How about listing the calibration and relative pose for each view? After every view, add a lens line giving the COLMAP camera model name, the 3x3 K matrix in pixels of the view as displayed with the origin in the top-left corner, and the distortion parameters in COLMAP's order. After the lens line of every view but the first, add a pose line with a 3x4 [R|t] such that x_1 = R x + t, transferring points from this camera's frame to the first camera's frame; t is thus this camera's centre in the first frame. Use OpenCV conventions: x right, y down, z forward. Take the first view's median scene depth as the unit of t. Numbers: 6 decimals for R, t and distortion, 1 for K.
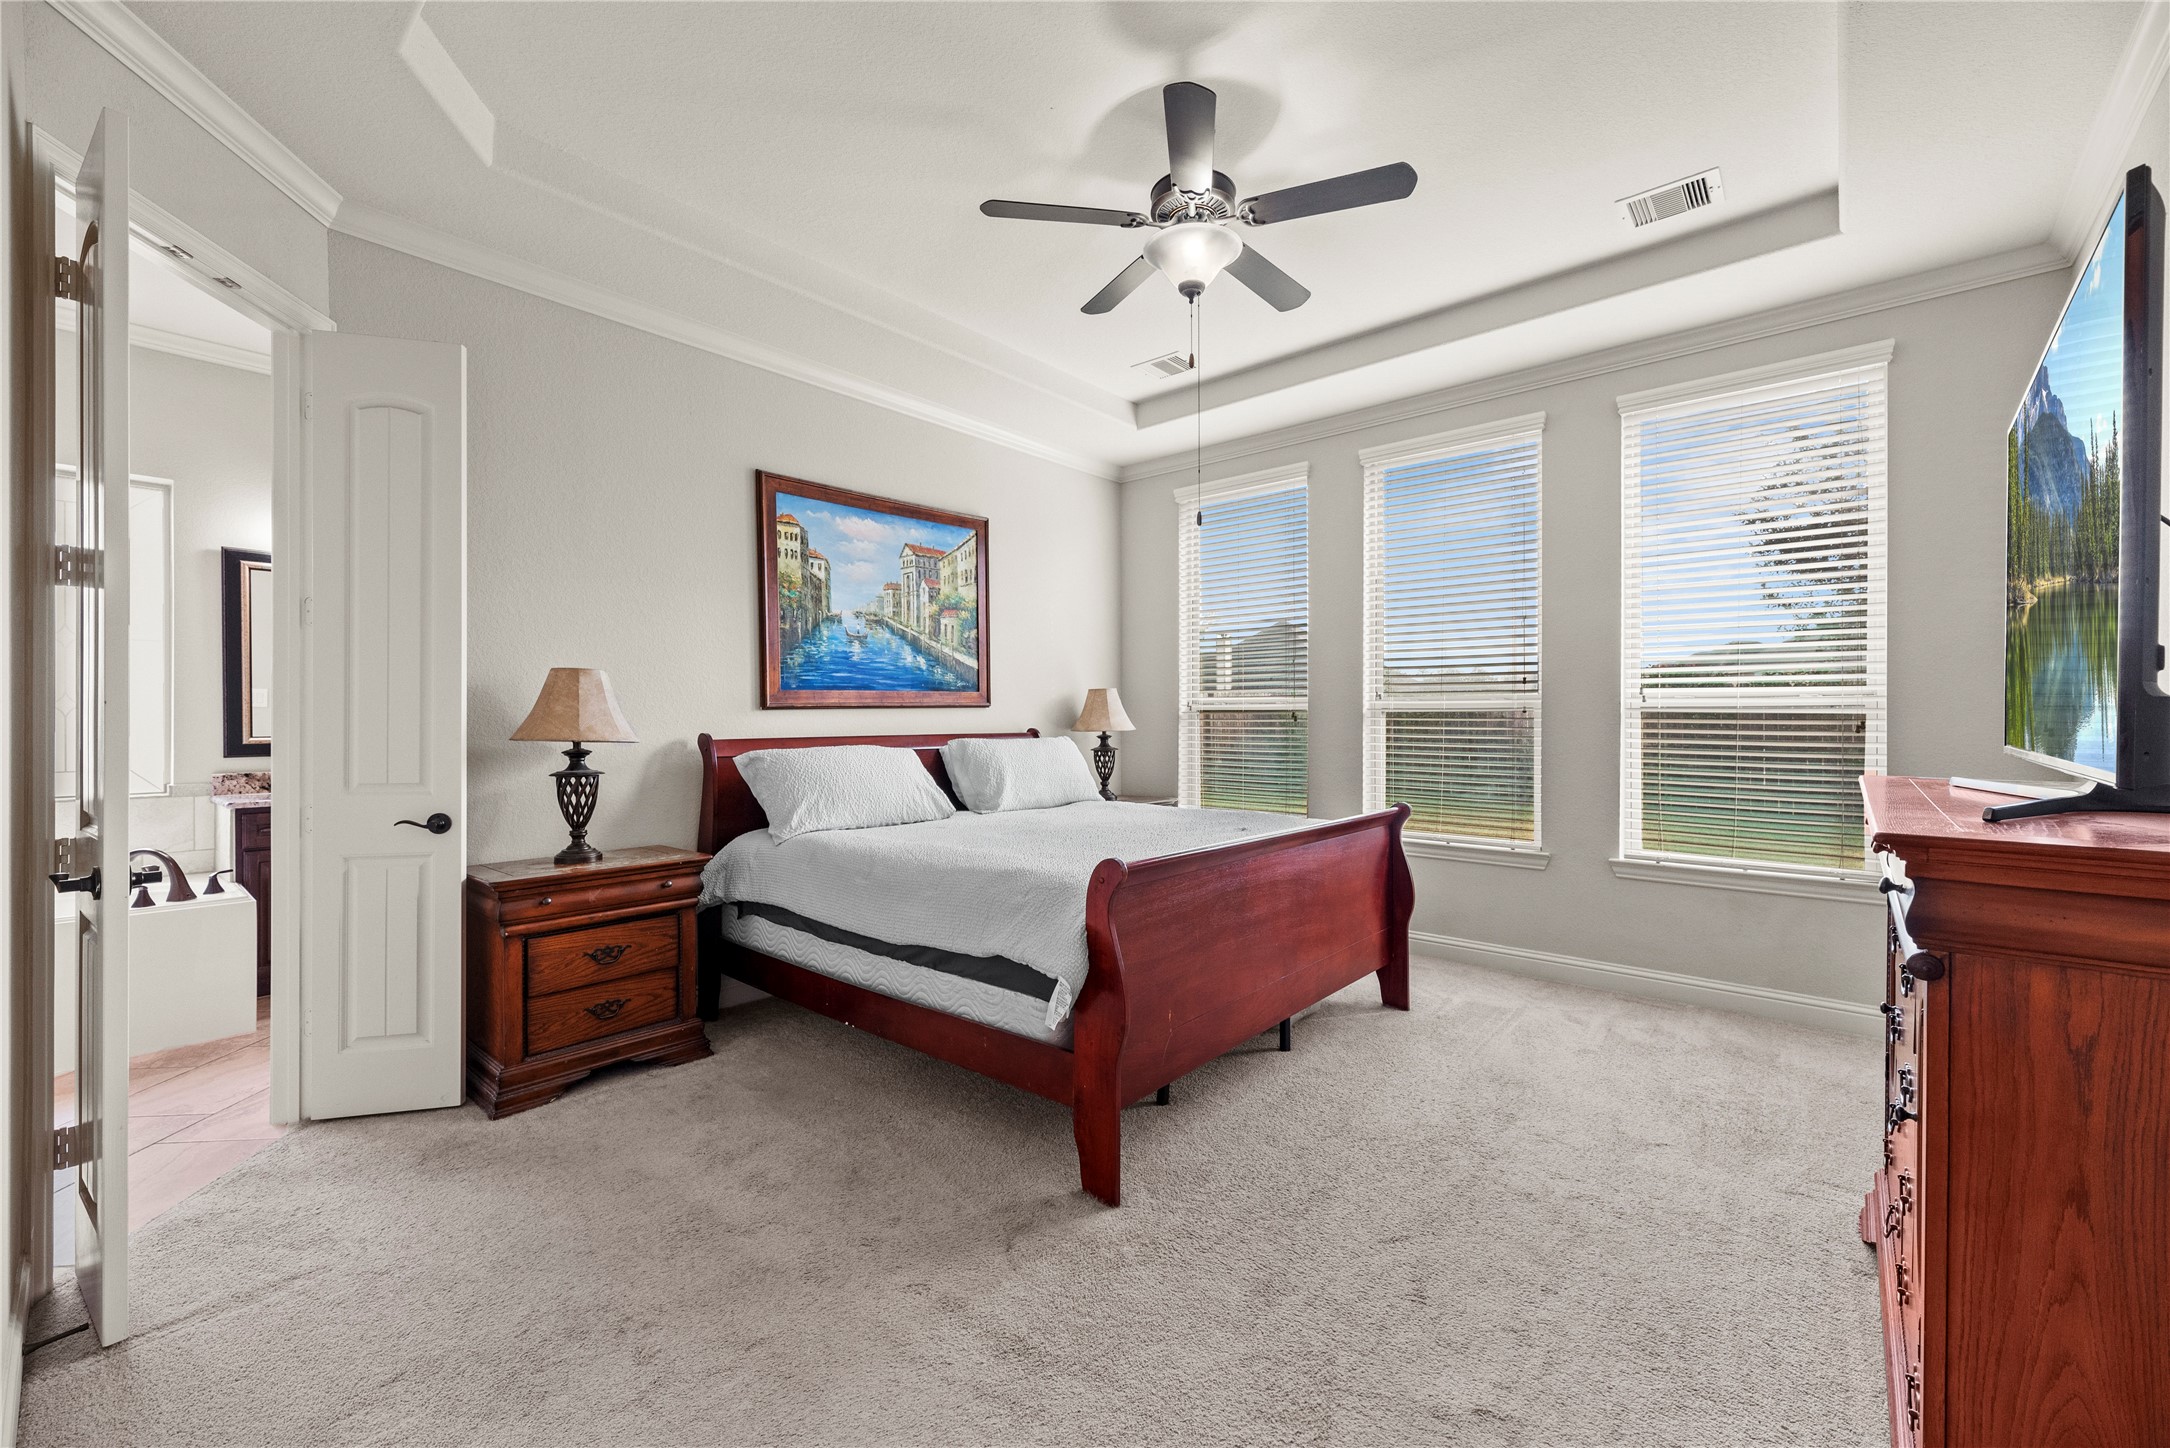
lens RADIAL K [[873.5, 0, 1080.2], [0, 873.5, 722.2], [0, 0, 1]] dist [0.002921, 0.000537]
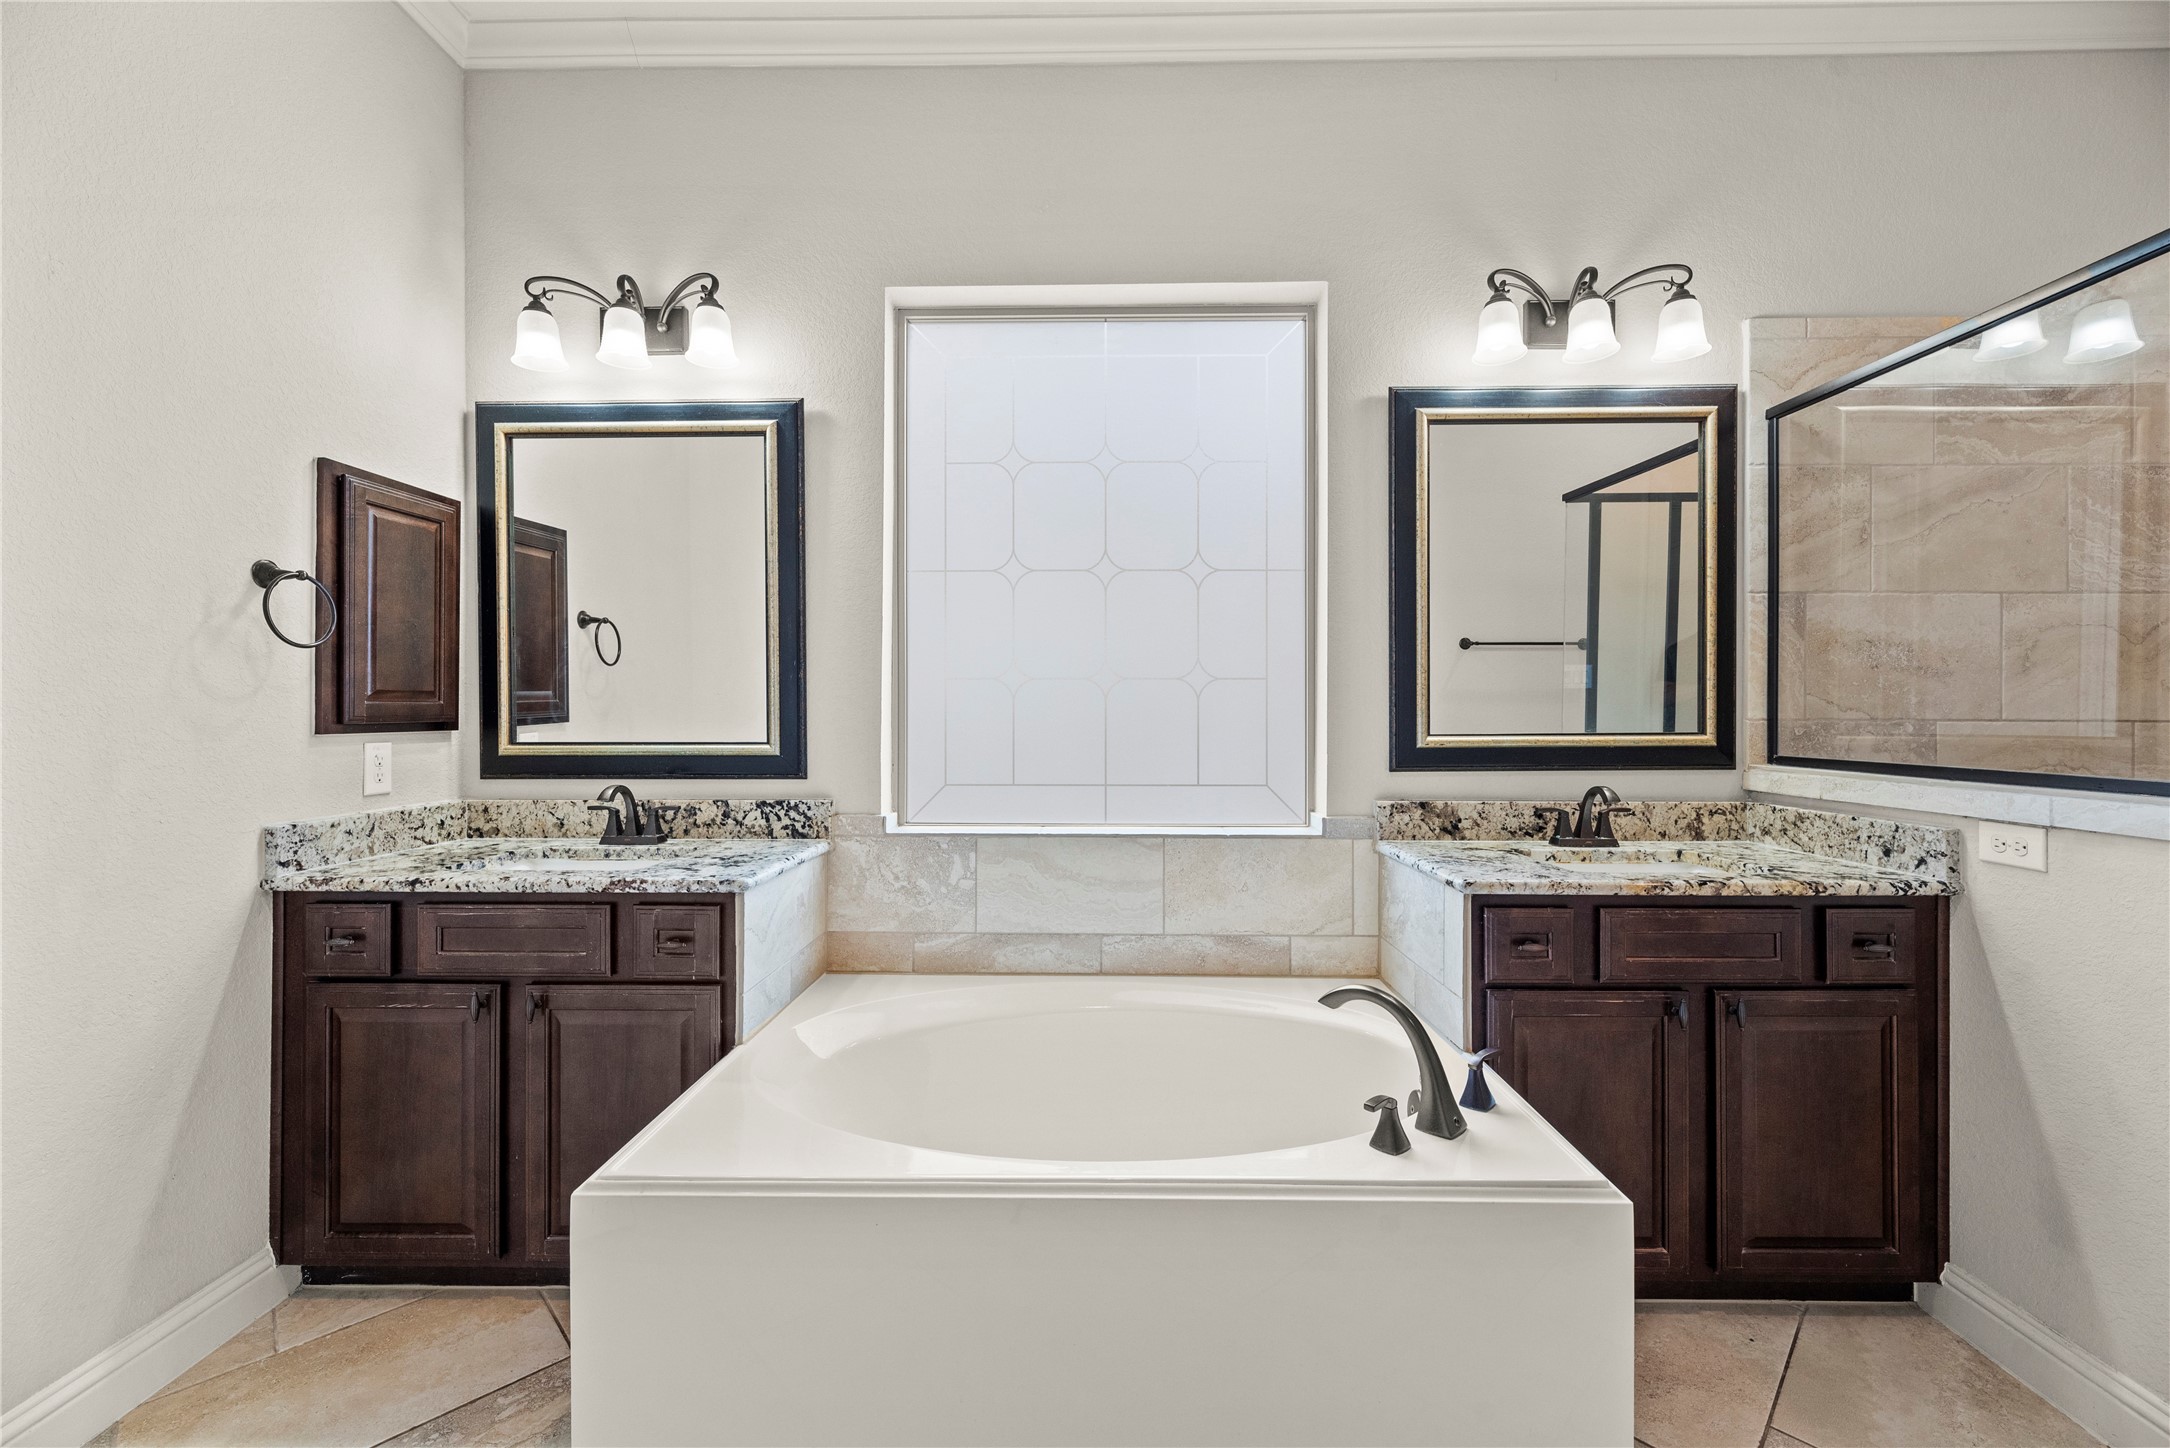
lens RADIAL K [[881.2, 0, 1089.2], [0, 881.2, 709.6], [0, 0, 1]] dist [0.001194, 0.000257]
pose [[0.640931, -0.002384, -0.767595, -0.678886], [0.001478, 0.999997, -0.001872, 0.002214], [0.767597, 0.000066, 0.640932, 0.503761]]
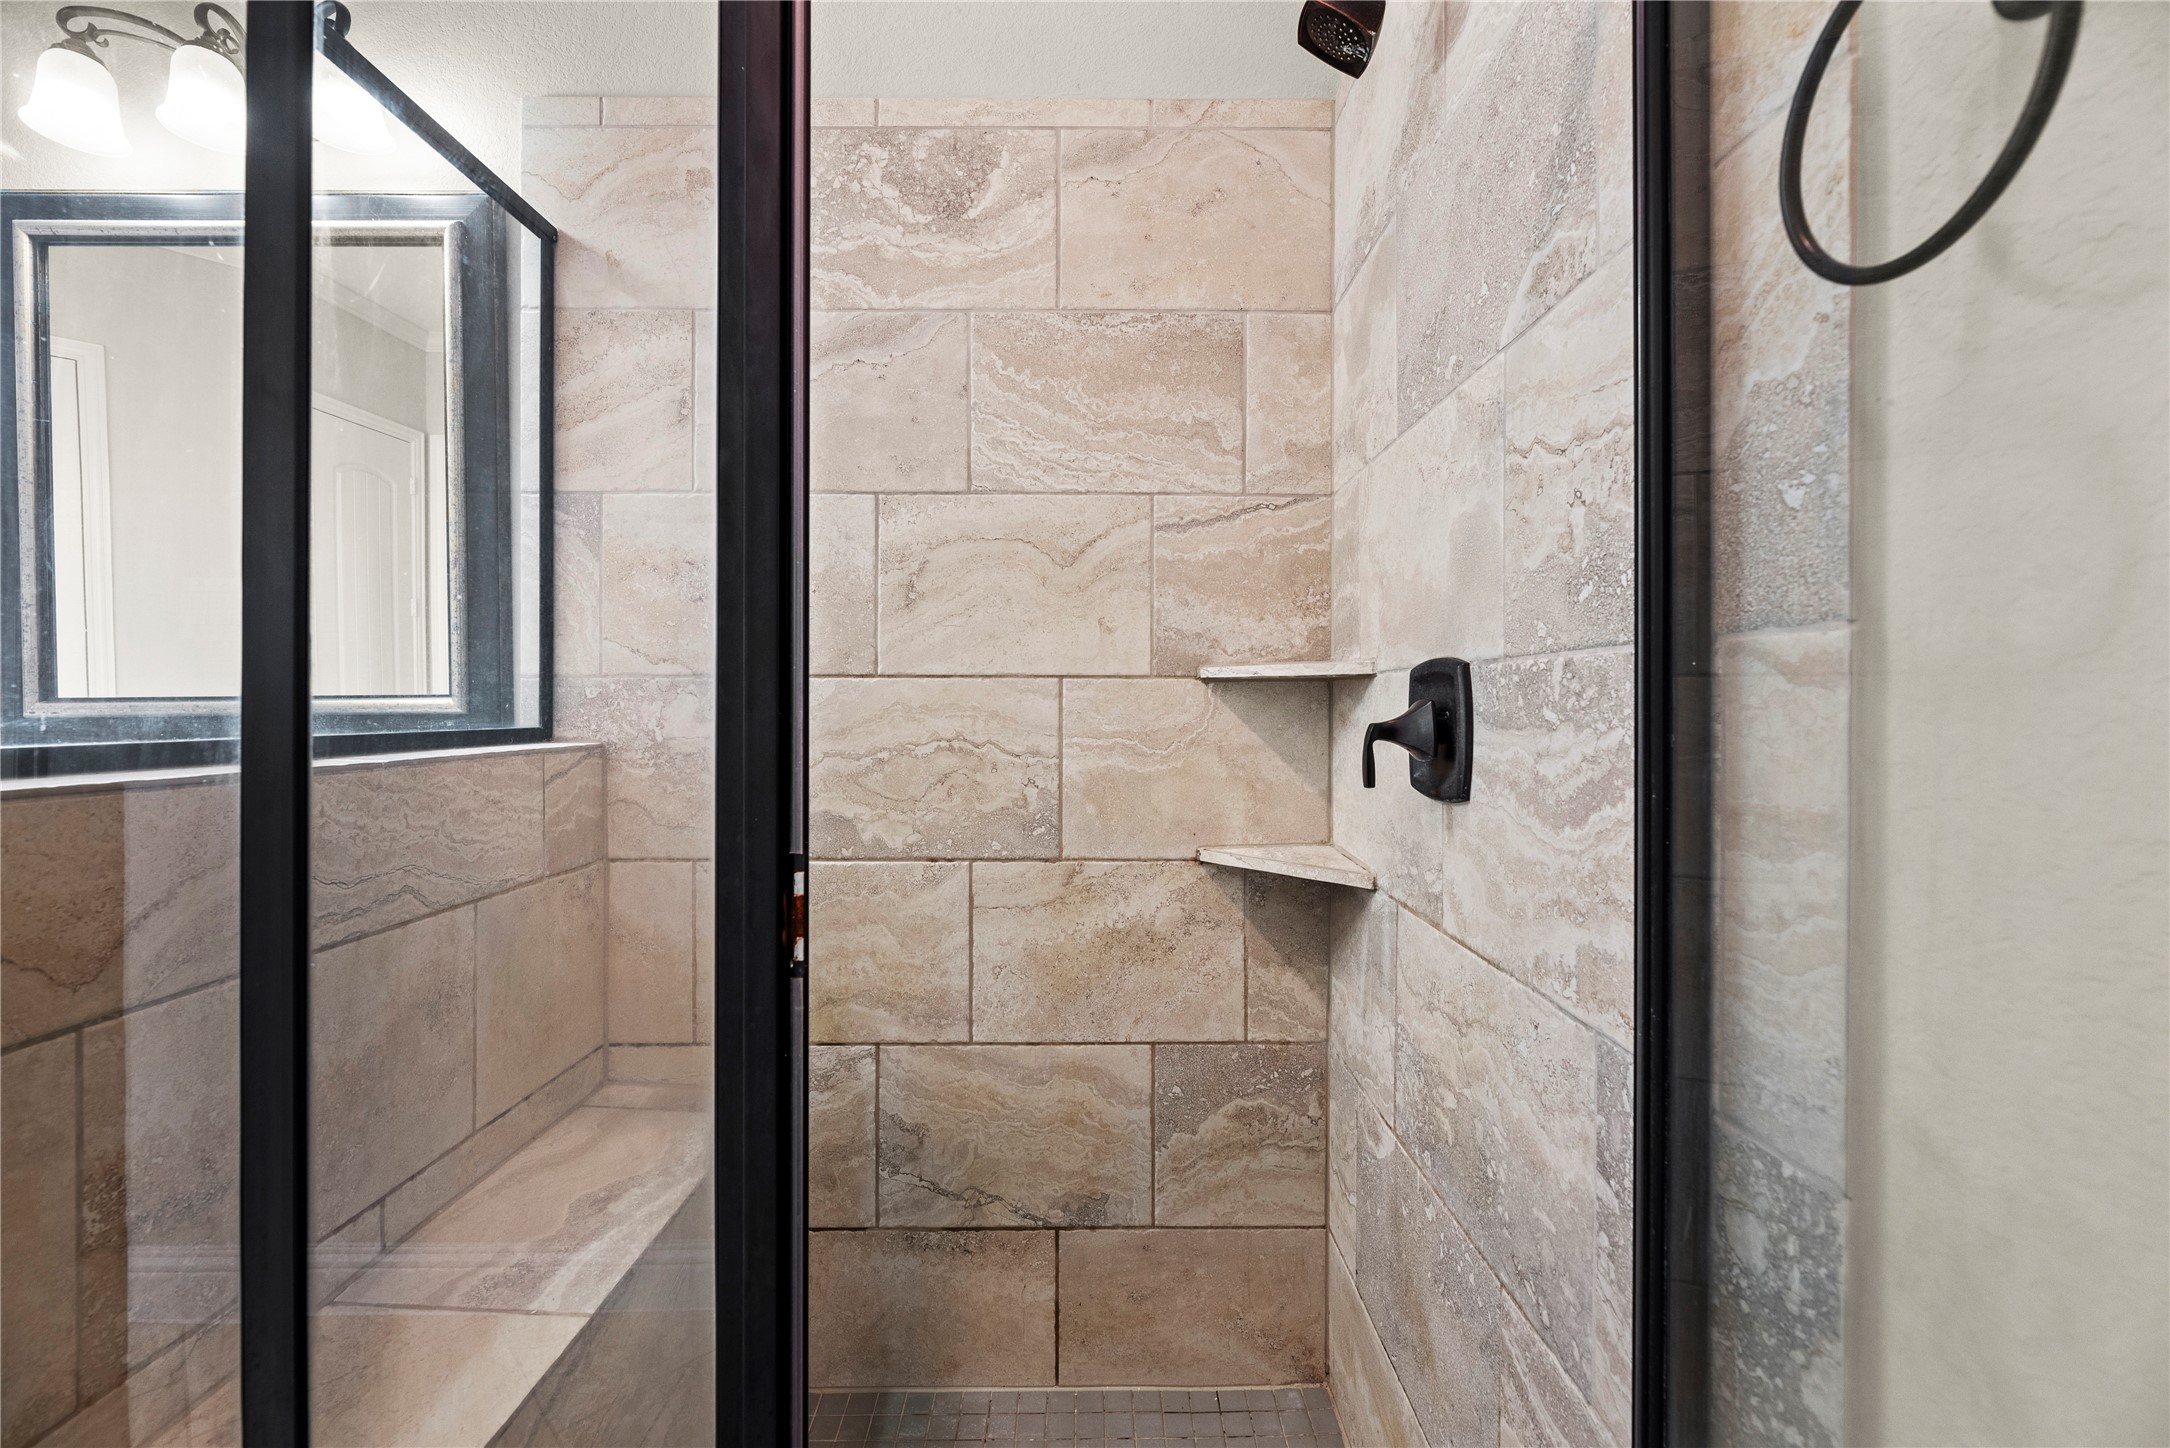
lens RADIAL K [[881.2, 0, 1089.2], [0, 881.2, 709.6], [0, 0, 1]] dist [0.001194, 0.000257]
pose [[0.655158, -0.002092, -0.755489, -0.385245], [0.003743, 0.999993, 0.000478, 0.023597], [0.755482, -0.003141, 0.655161, 1.112127]]
